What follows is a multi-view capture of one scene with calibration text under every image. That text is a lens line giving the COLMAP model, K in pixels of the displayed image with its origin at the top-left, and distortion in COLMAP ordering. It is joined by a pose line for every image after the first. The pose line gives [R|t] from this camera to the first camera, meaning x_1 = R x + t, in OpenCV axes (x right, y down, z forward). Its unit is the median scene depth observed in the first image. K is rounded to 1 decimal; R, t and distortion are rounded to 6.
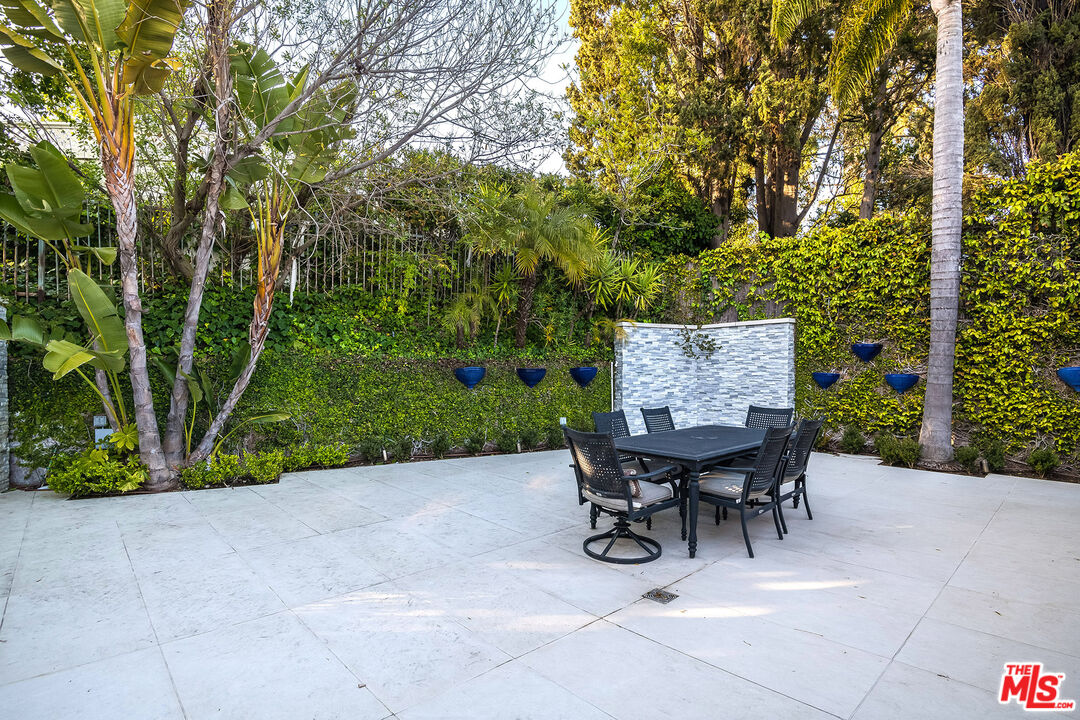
lens RADIAL K [[494.4, 0, 541.4], [0, 494.4, 367.7], [0, 0, 1]] dist [0.024712, -0.004573]
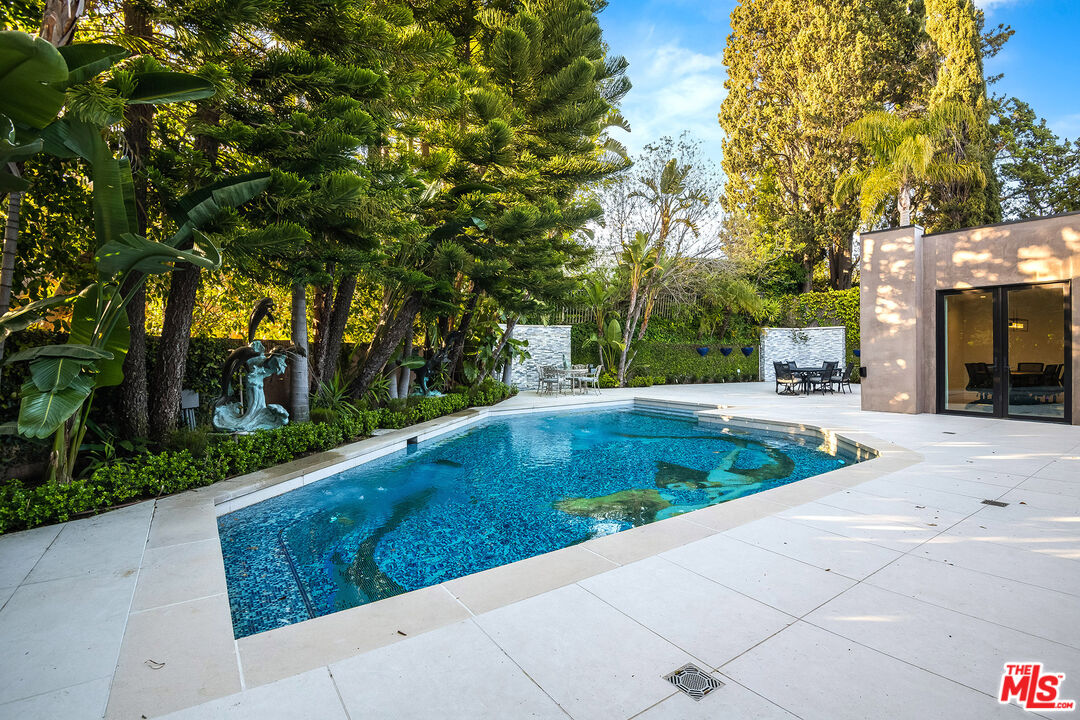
lens RADIAL K [[494.4, 0, 540.9], [0, 494.4, 352.0], [0, 0, 1]] dist [0.024712, -0.004573]
pose [[0.992406, -0.002276, -0.122983, -0.568480], [0.002921, 0.999983, 0.005068, 0.003968], [0.122970, -0.005389, 0.992396, -1.373777]]
